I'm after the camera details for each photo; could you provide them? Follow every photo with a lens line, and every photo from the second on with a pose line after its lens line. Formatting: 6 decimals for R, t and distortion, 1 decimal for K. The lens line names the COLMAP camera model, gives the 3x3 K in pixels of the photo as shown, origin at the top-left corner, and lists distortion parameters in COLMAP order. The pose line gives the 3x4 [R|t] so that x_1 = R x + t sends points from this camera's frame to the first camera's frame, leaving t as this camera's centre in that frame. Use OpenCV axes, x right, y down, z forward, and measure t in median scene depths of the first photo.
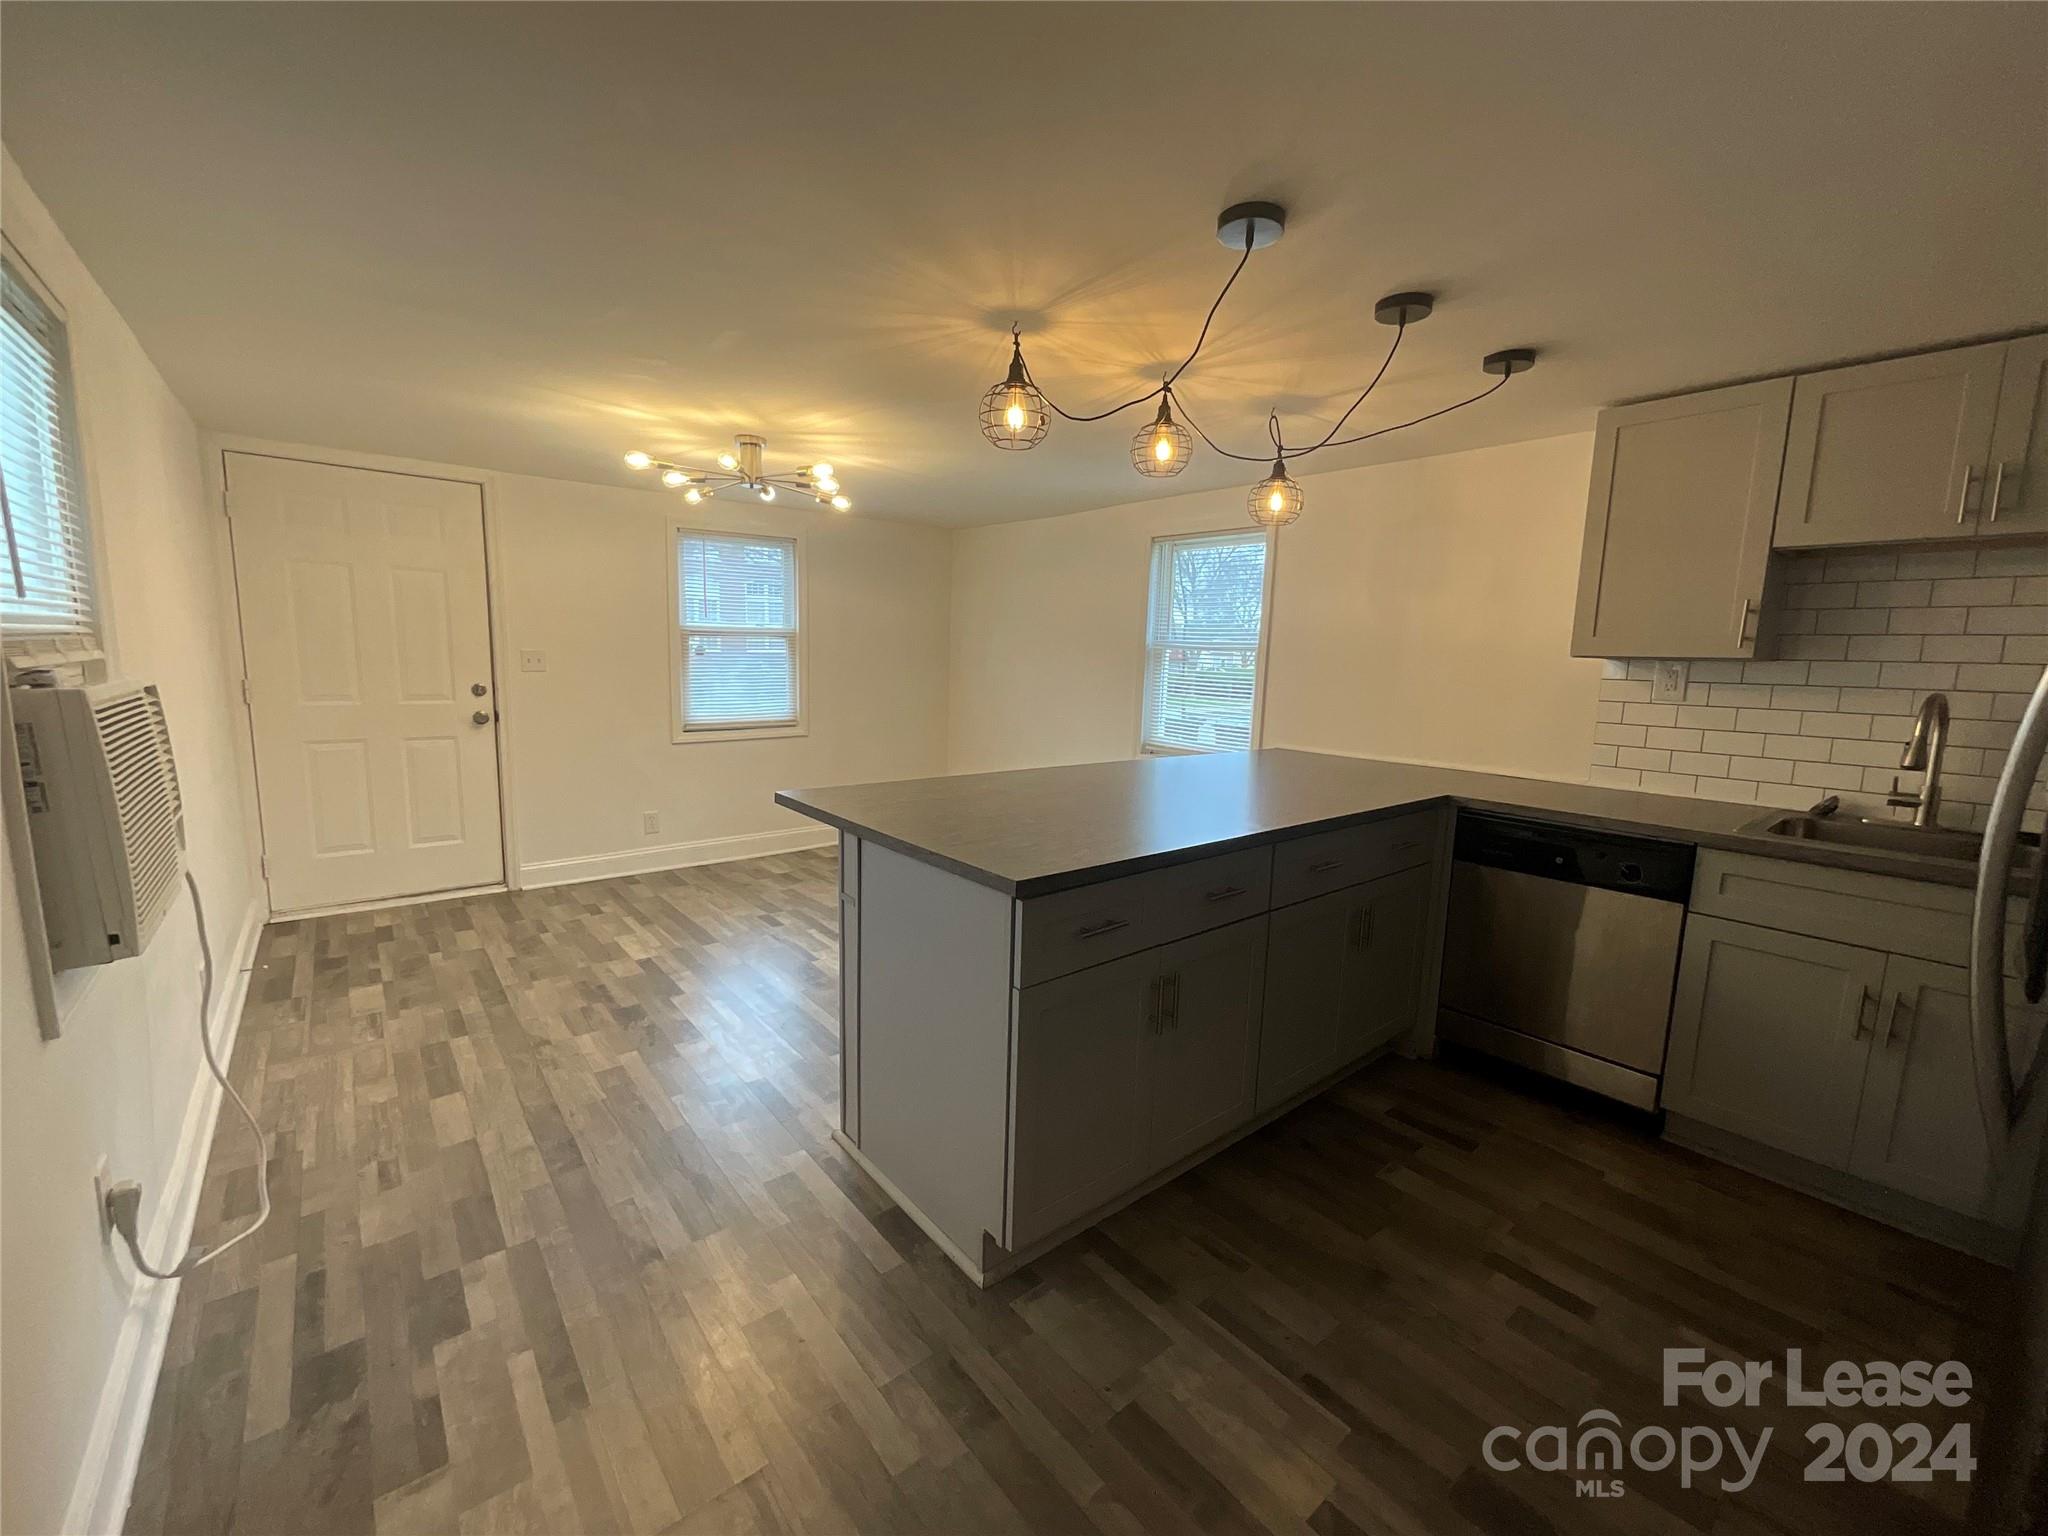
lens RADIAL K [[831.9, 0, 1028.3], [0, 831.9, 768.9], [0, 0, 1]] dist [0.000138, 0.000458]
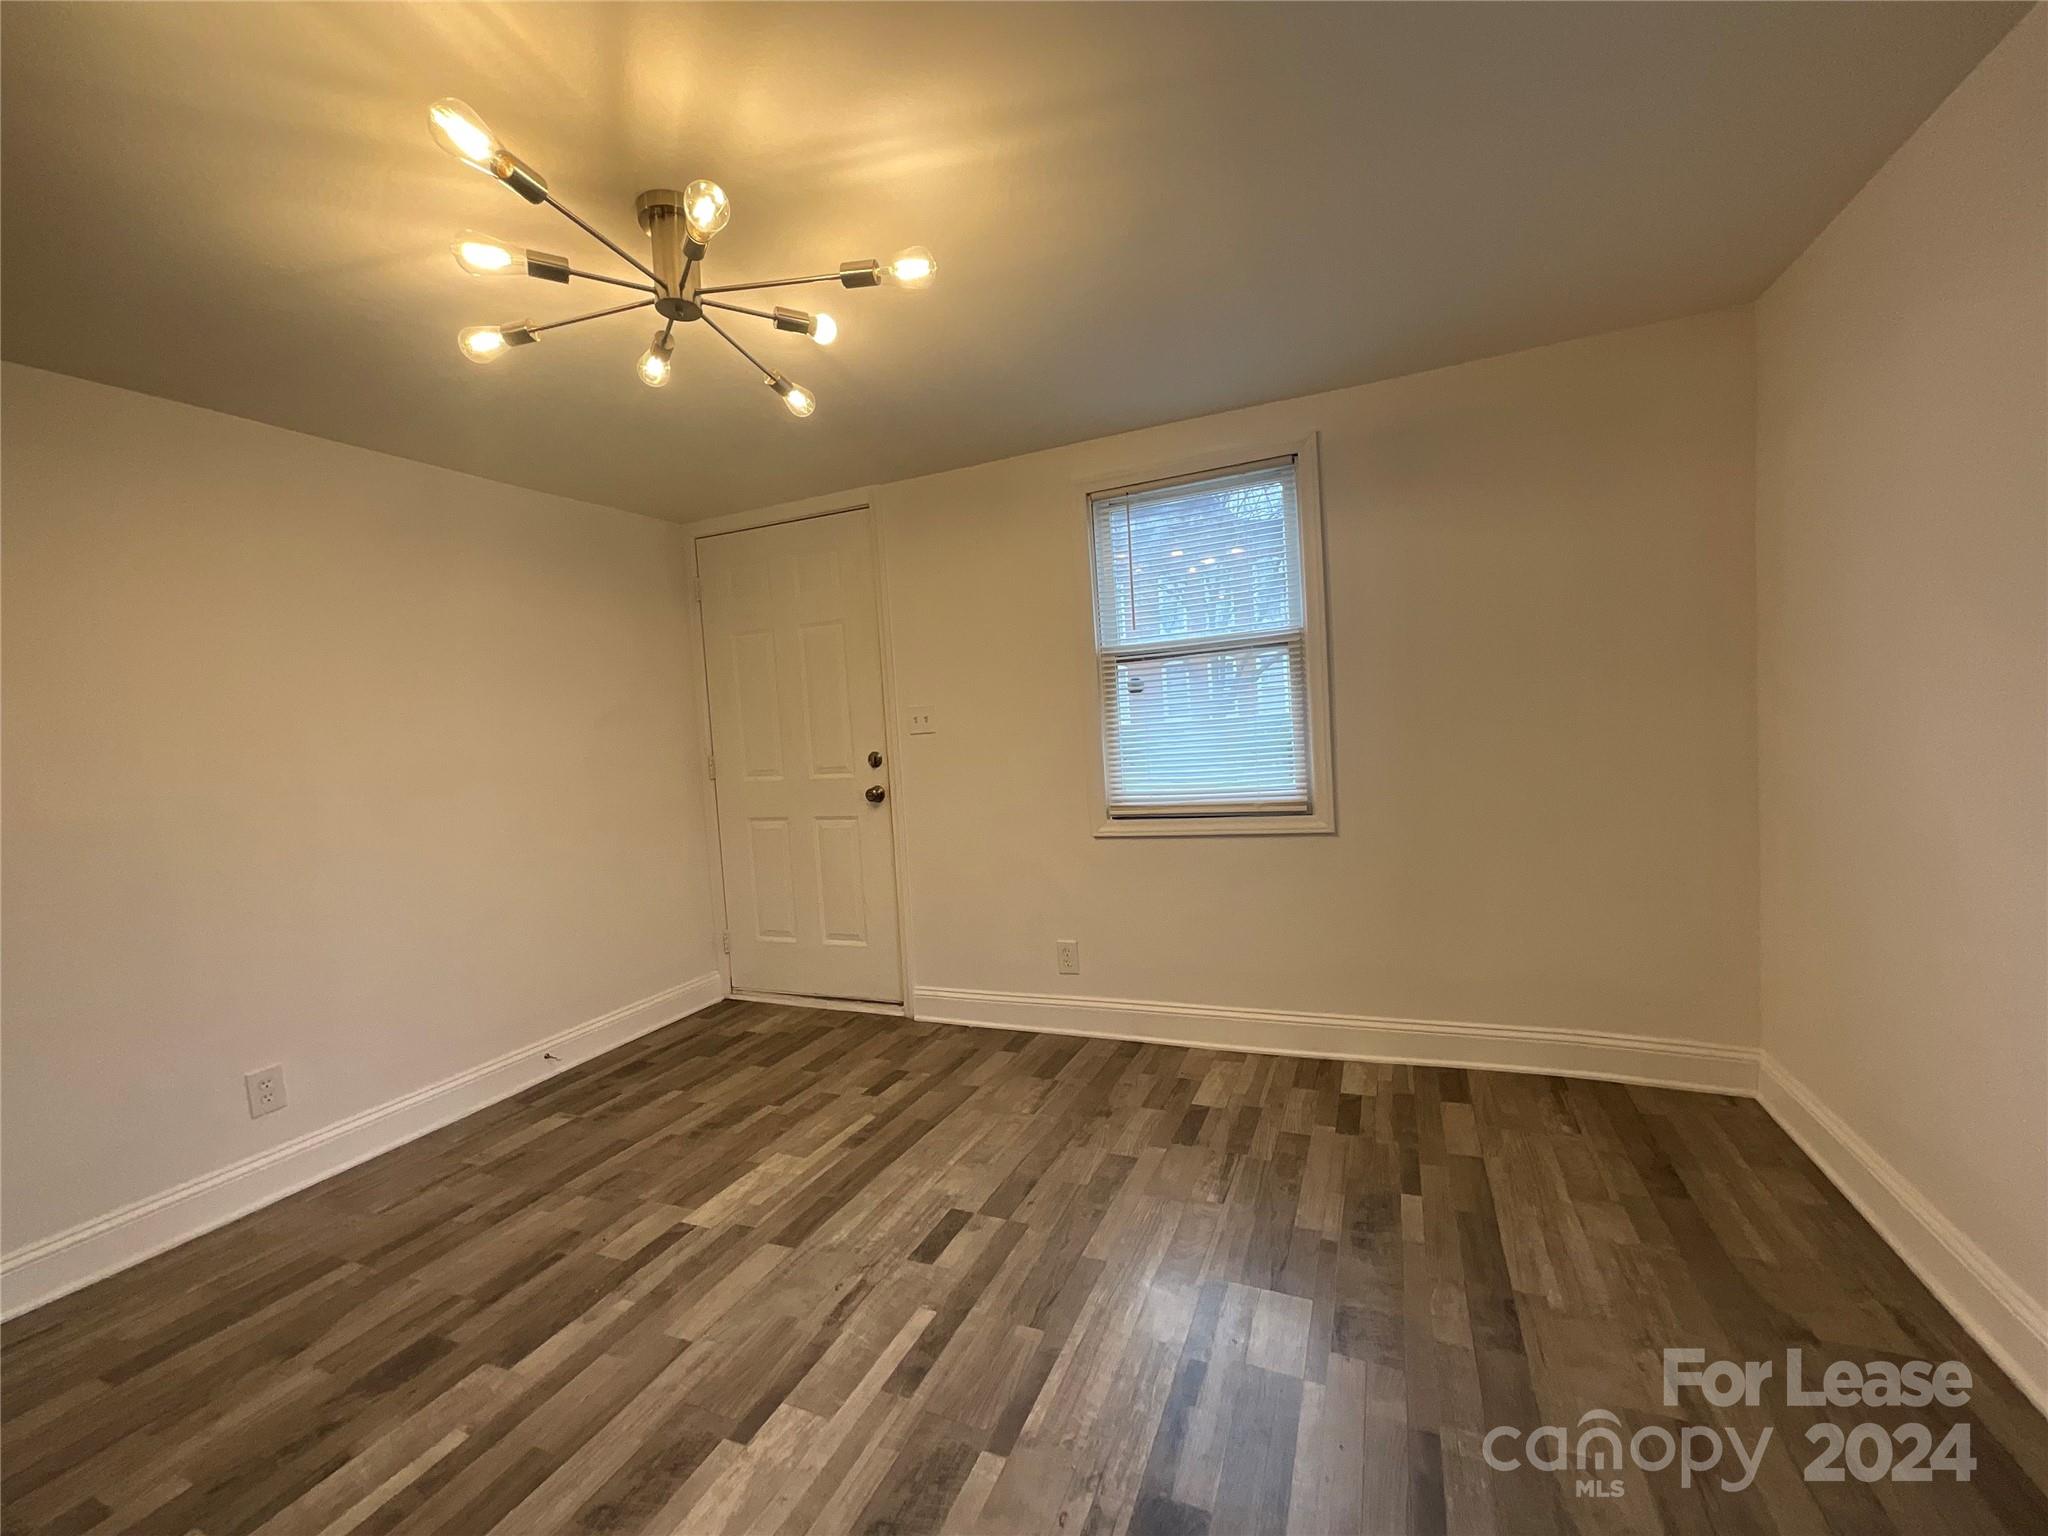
lens RADIAL K [[831.9, 0, 1026.3], [0, 831.9, 765.6], [0, 0, 1]] dist [0.000138, 0.000458]
pose [[0.449370, -0.018191, -0.893160, 0.138188], [-0.056186, 0.997238, -0.048579, -0.062884], [0.891577, 0.072013, 0.447107, 0.832983]]
